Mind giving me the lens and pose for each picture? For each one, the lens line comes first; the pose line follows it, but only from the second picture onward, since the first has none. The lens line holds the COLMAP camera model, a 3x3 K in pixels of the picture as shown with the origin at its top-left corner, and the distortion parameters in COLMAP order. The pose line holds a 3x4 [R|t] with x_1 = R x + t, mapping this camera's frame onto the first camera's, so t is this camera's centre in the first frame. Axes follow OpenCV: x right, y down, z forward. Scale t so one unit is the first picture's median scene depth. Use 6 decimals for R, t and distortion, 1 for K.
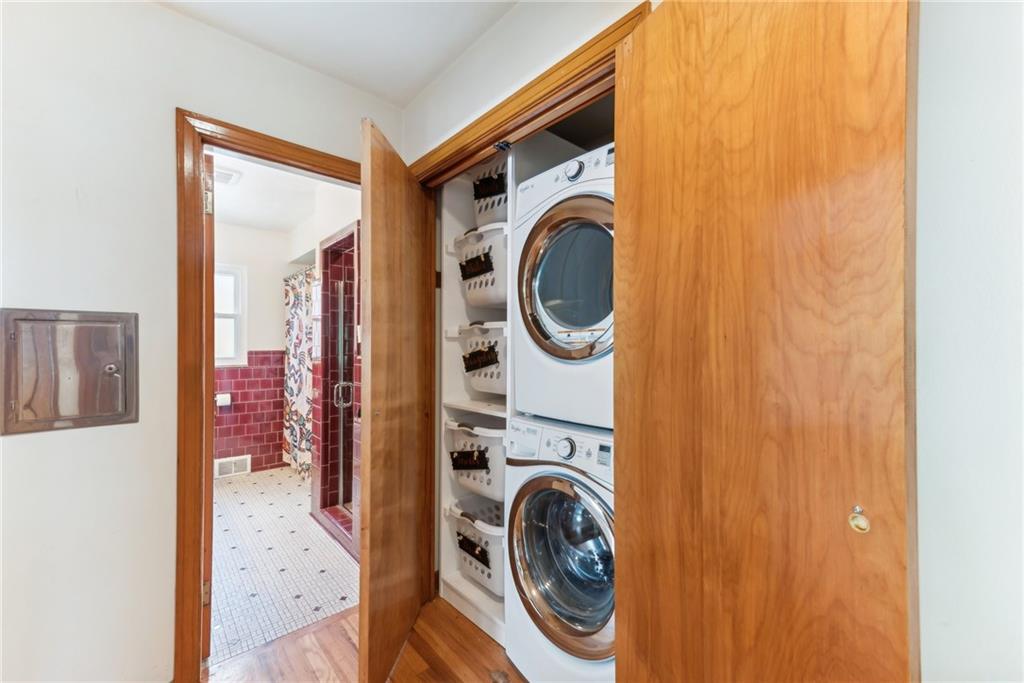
lens RADIAL K [[410.5, 0, 514.9], [0, 410.5, 341.2], [0, 0, 1]] dist [0.019026, -0.000403]
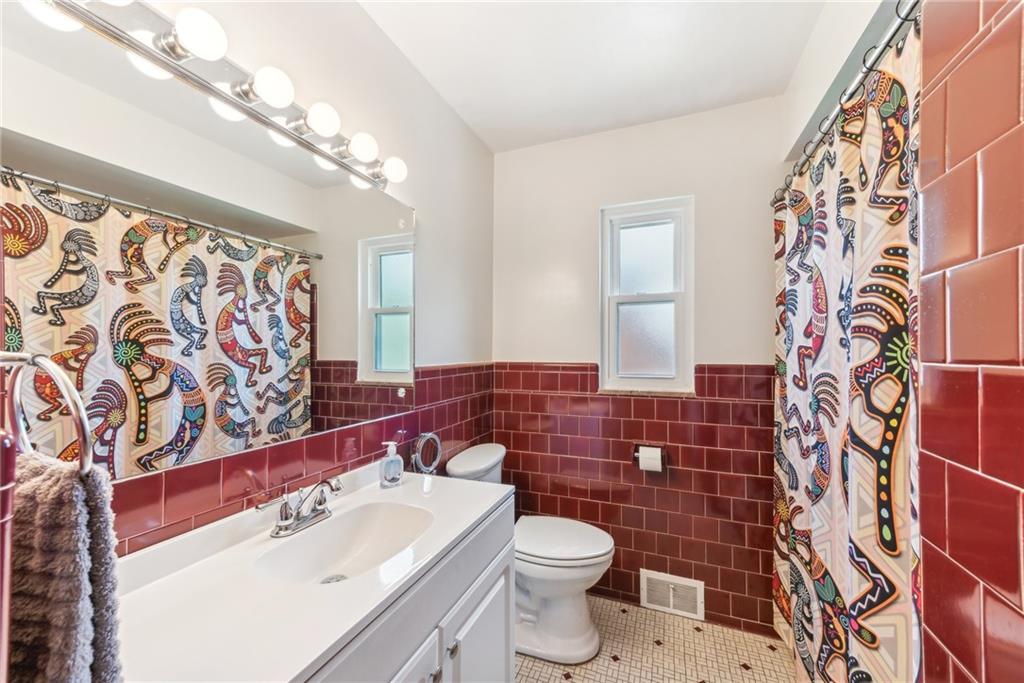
lens RADIAL K [[410.5, 0, 514.9], [0, 410.5, 341.2], [0, 0, 1]] dist [0.019026, -0.000403]
pose [[0.468224, -0.011219, -0.883539, -0.318414], [-0.006082, 0.999855, -0.015919, 0.005872], [0.883589, 0.012827, 0.468088, 0.587748]]
